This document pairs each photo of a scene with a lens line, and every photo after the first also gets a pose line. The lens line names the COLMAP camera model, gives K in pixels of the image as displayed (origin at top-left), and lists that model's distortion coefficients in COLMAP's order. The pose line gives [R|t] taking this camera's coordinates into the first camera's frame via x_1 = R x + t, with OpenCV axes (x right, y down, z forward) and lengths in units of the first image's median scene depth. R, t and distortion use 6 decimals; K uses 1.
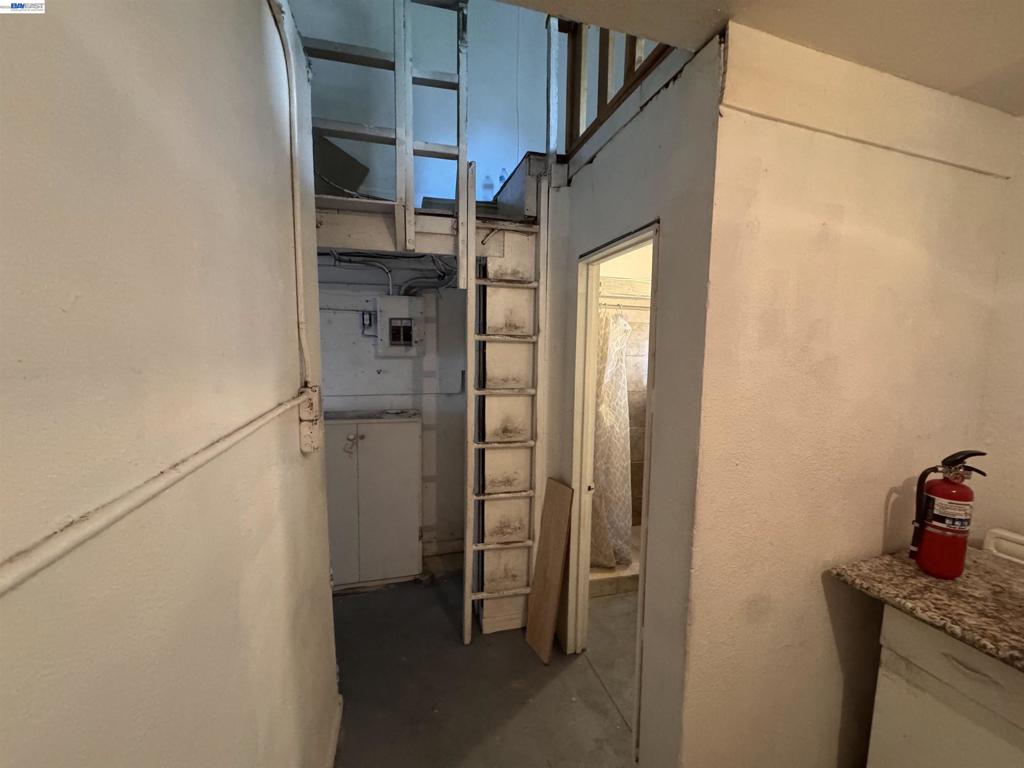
lens RADIAL K [[407.3, 0, 511.7], [0, 407.3, 383.0], [0, 0, 1]] dist [-0.002283, -0.000557]
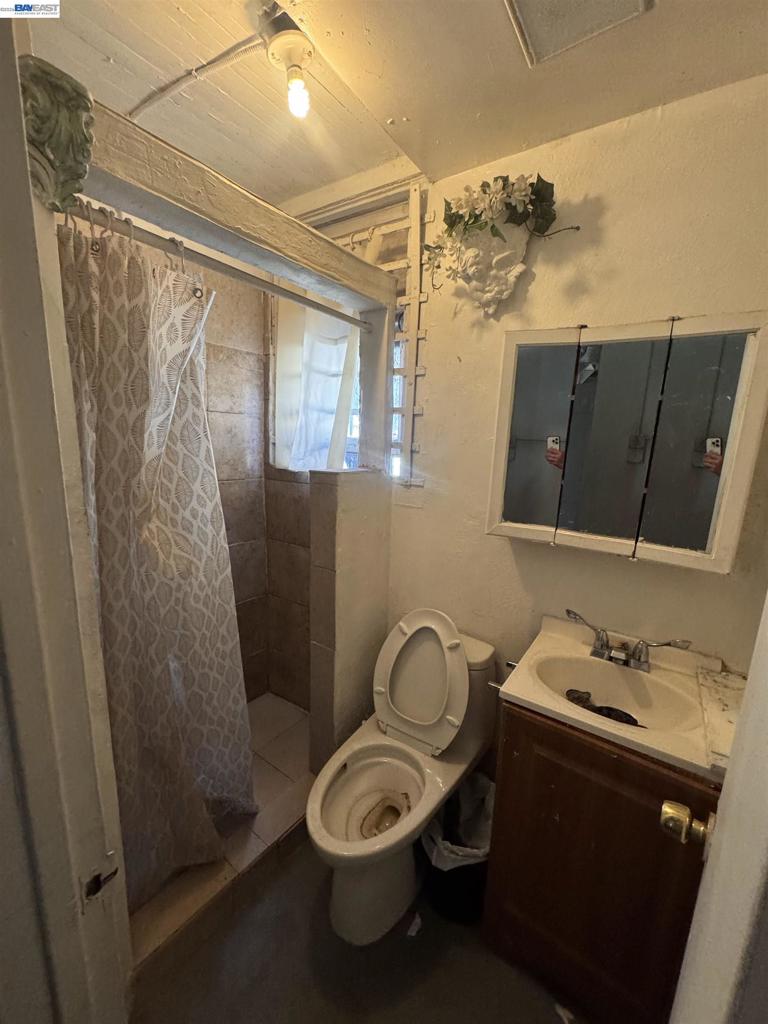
lens RADIAL K [[407.3, 0, 386.8], [0, 407.3, 515.2], [0, 0, 1]] dist [-0.002283, -0.000557]
pose [[0.781762, -0.106347, 0.614441, 0.185694], [0.035992, 0.991403, 0.125799, 0.011096], [-0.622537, -0.076230, 0.778869, 0.658589]]
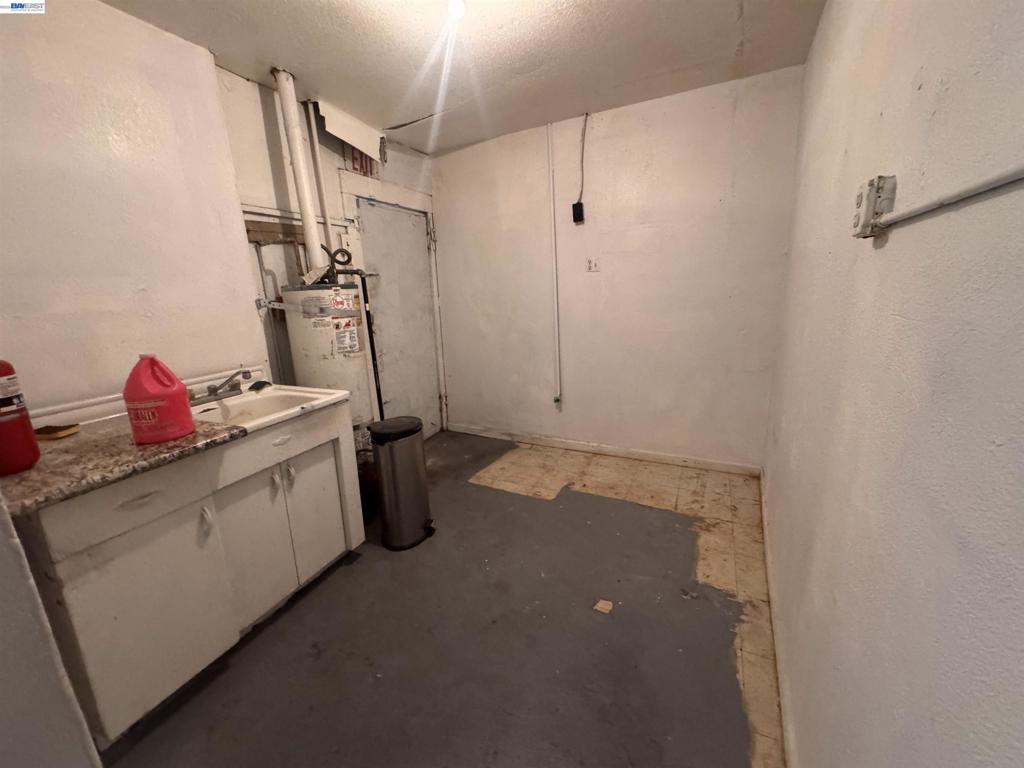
lens RADIAL K [[407.3, 0, 511.7], [0, 407.3, 383.0], [0, 0, 1]] dist [-0.002283, -0.000557]
pose [[-0.727555, -0.150970, 0.669232, -0.146725], [0.092527, 0.944981, 0.313766, 0.071511], [-0.679781, 0.290204, -0.673557, 0.464105]]
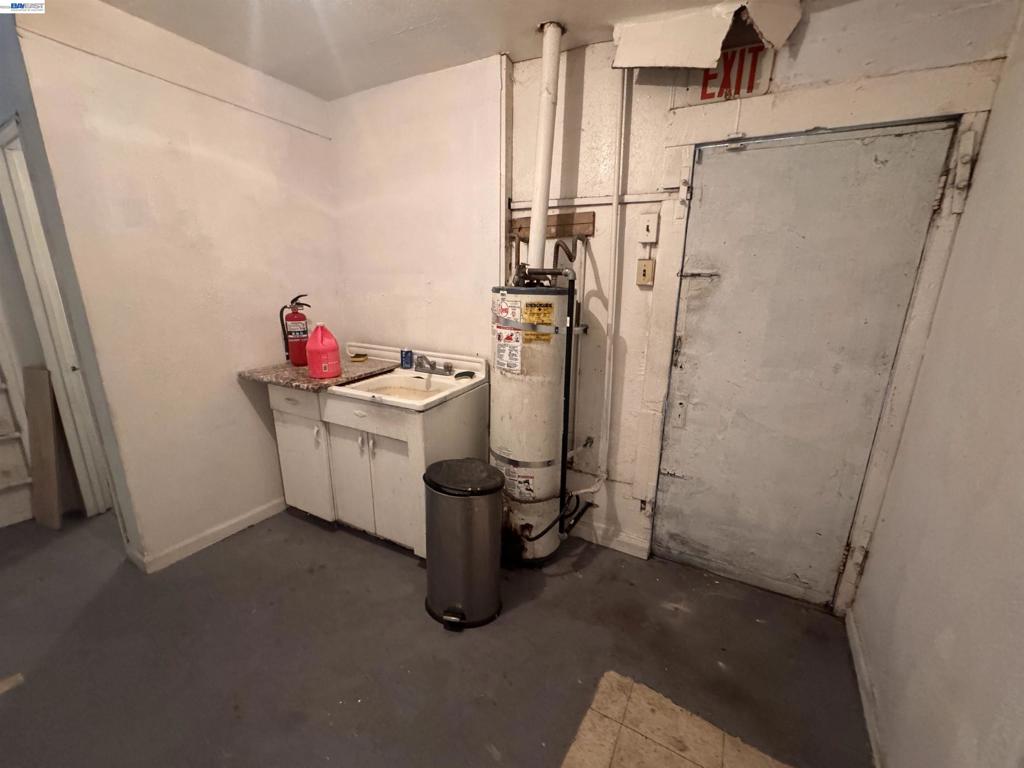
lens RADIAL K [[407.3, 0, 511.7], [0, 407.3, 383.0], [0, 0, 1]] dist [-0.002283, -0.000557]
pose [[0.724056, -0.174543, 0.667291, 0.284358], [0.060281, 0.979763, 0.190866, 0.145799], [-0.687101, -0.097973, 0.719926, -0.560146]]
